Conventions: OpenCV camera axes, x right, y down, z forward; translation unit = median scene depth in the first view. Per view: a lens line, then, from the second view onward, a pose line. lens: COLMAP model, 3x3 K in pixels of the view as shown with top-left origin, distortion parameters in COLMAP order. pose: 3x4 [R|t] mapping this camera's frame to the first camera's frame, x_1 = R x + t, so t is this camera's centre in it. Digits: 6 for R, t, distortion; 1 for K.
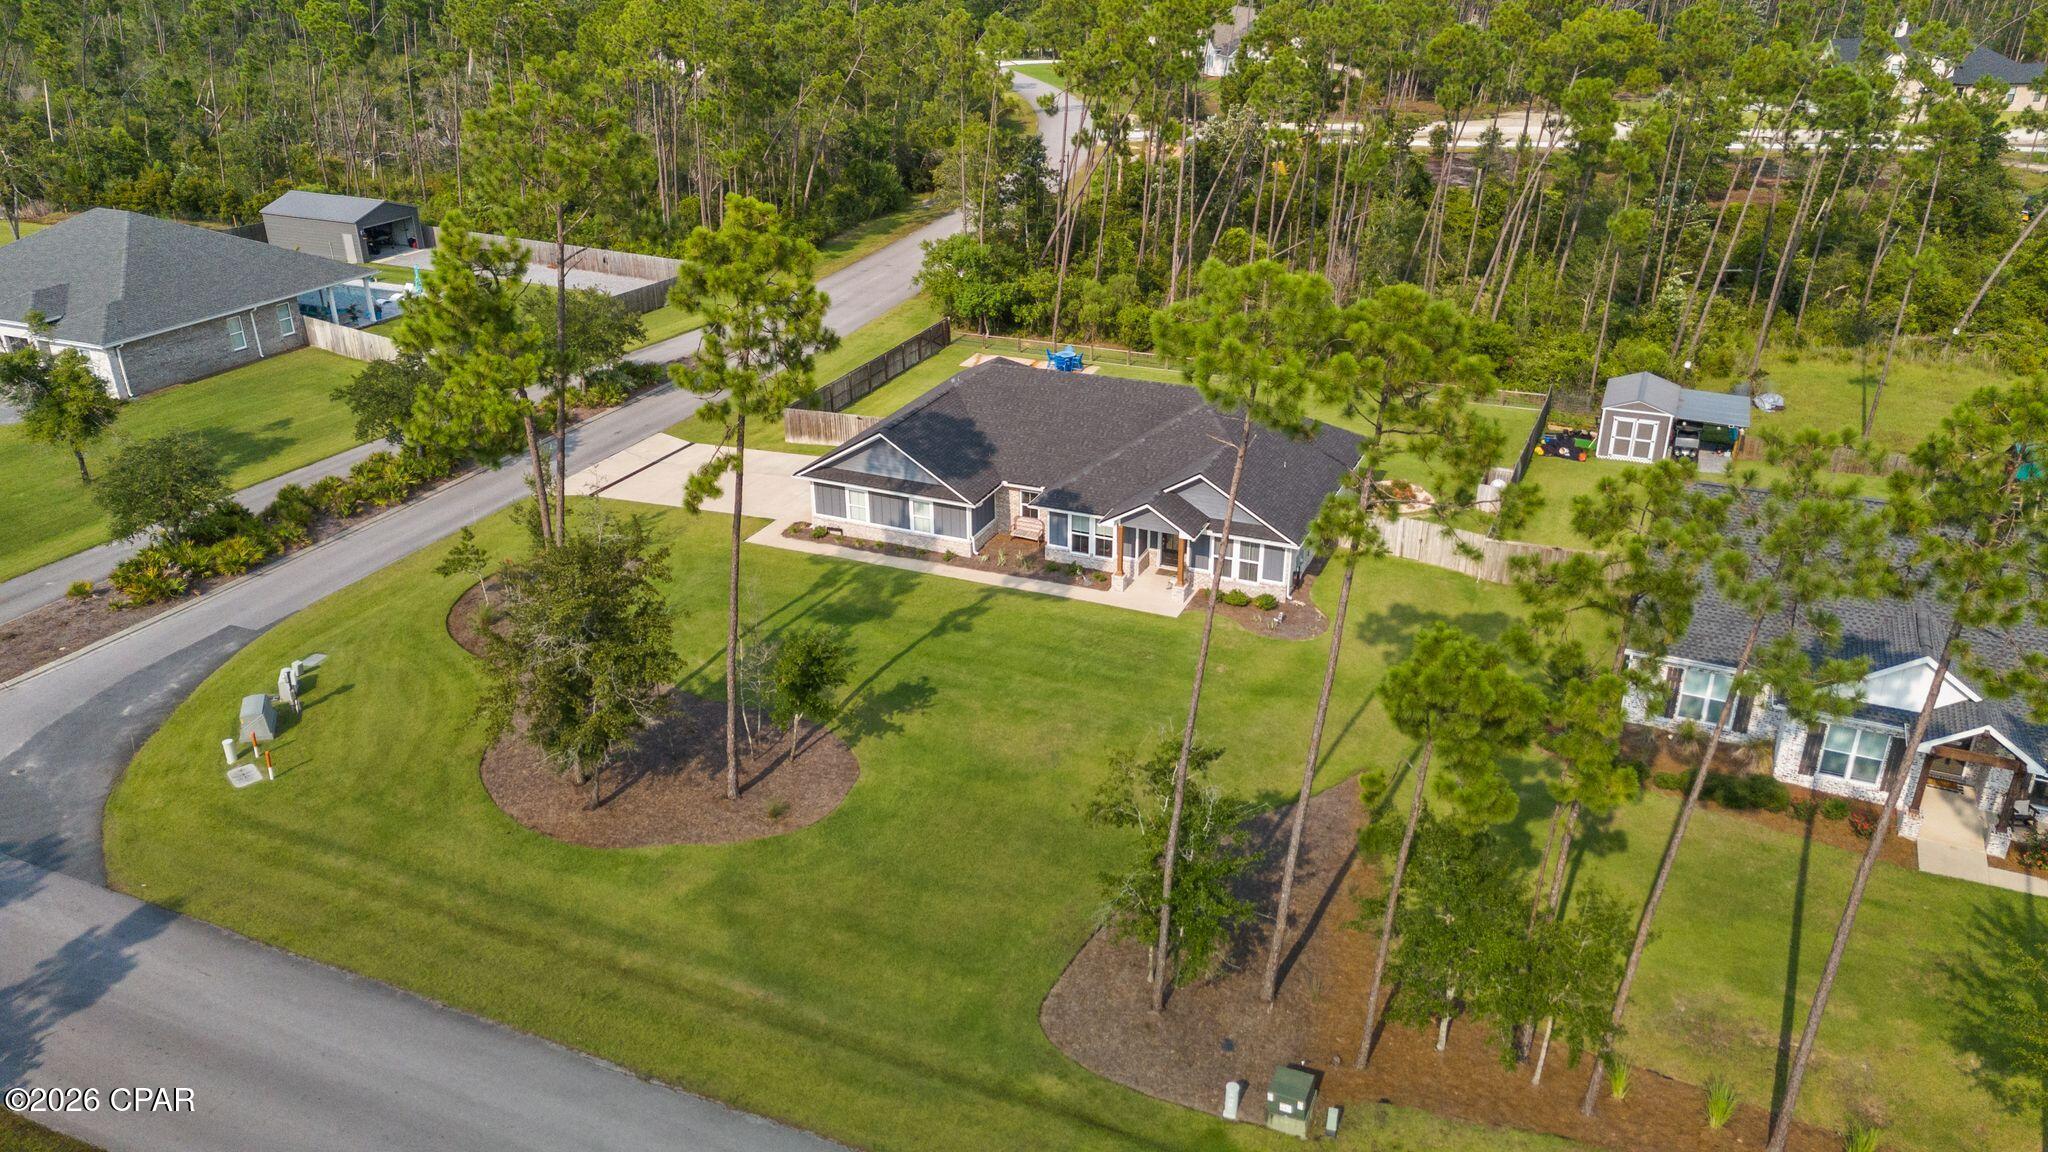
lens RADIAL K [[1494.9, 0, 1027.9], [0, 1494.9, 597.1], [0, 0, 1]] dist [0.084480, -0.091579]
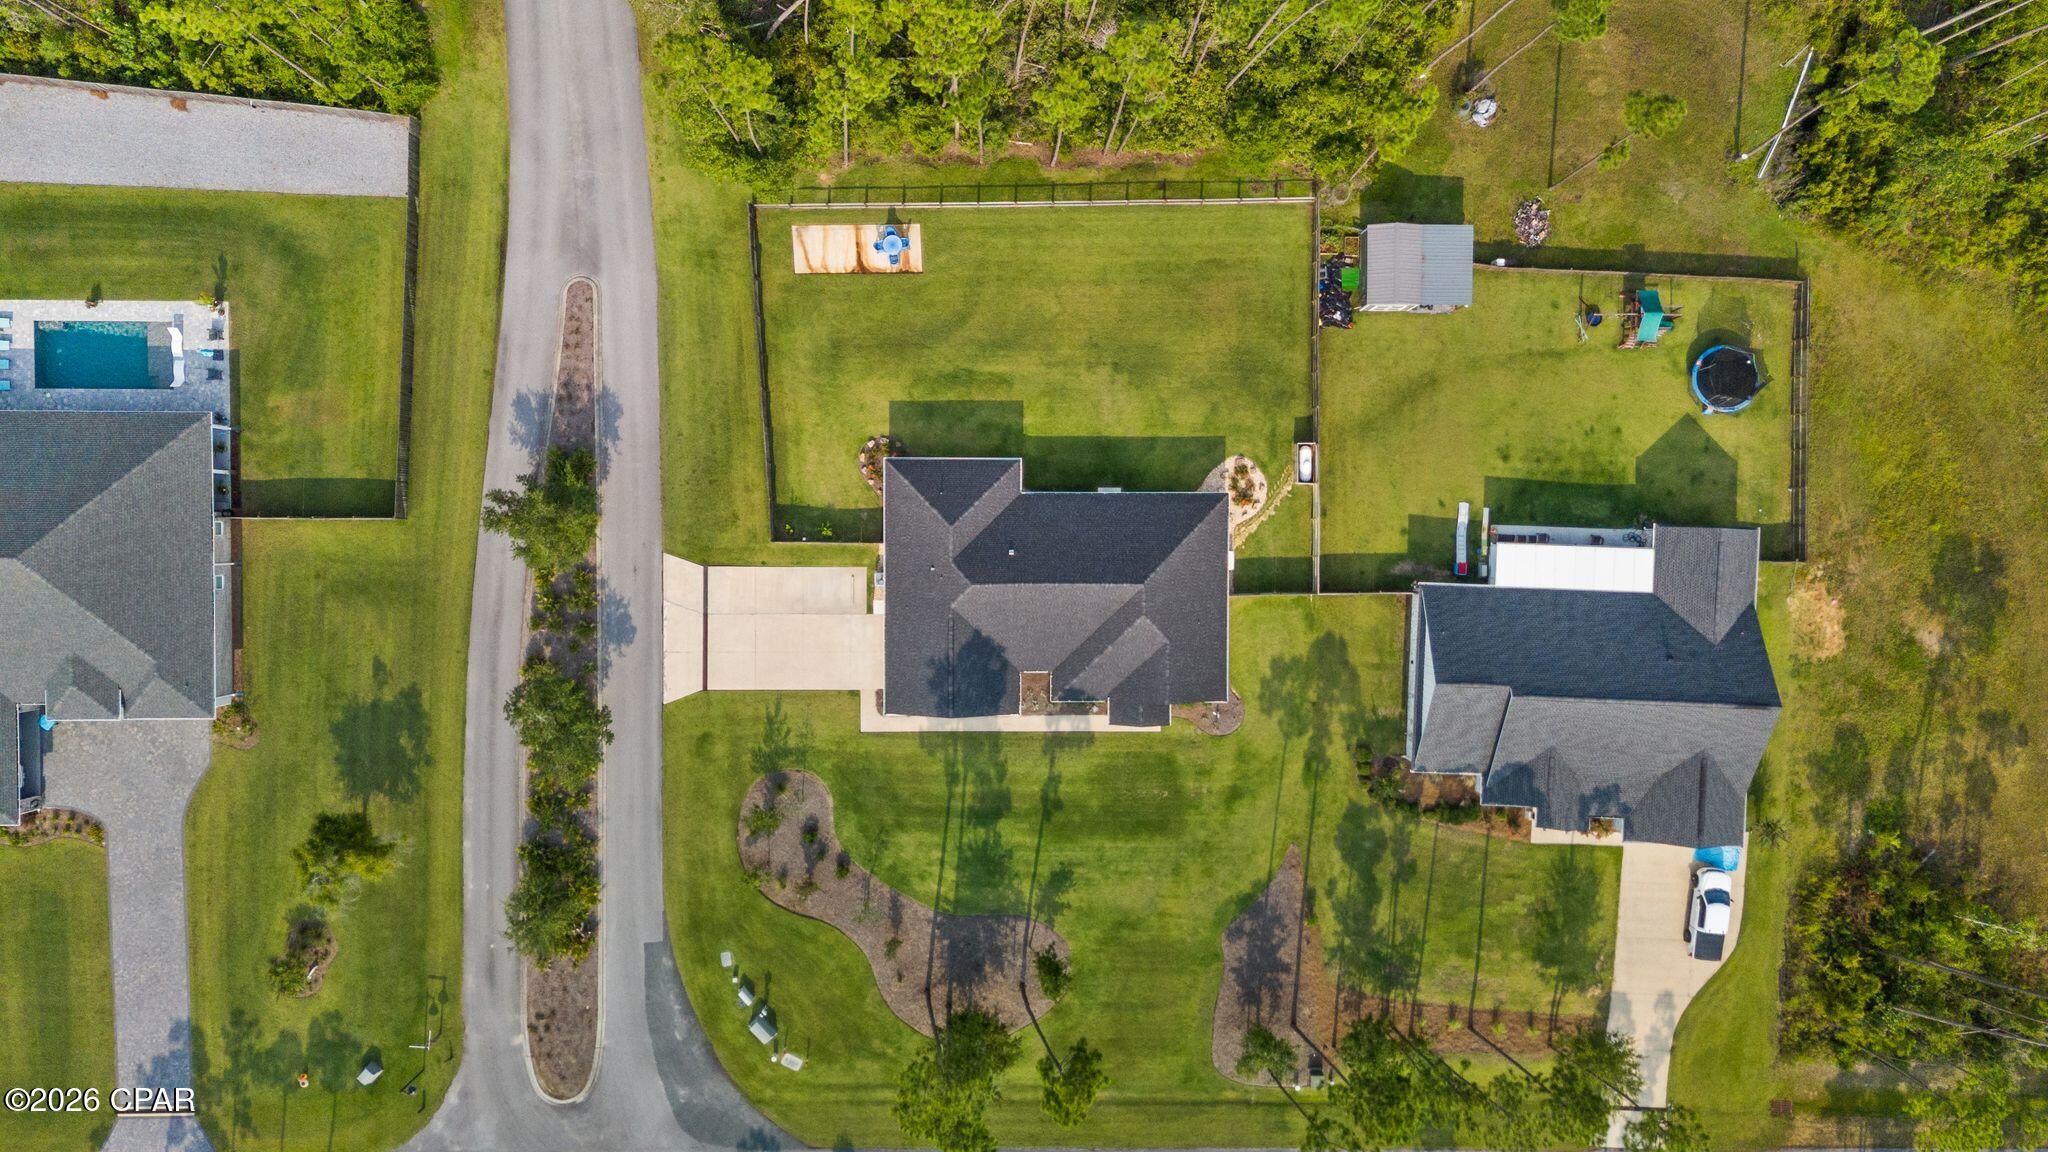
lens RADIAL K [[1494.9, 0, 1031.7], [0, 1494.9, 581.3], [0, 0, 1]] dist [0.084480, -0.091579]
pose [[0.918392, -0.395622, 0.006226, 0.020980], [0.151077, 0.365164, 0.918603, -1.536493], [-0.365693, -0.842697, 0.395133, 0.492883]]
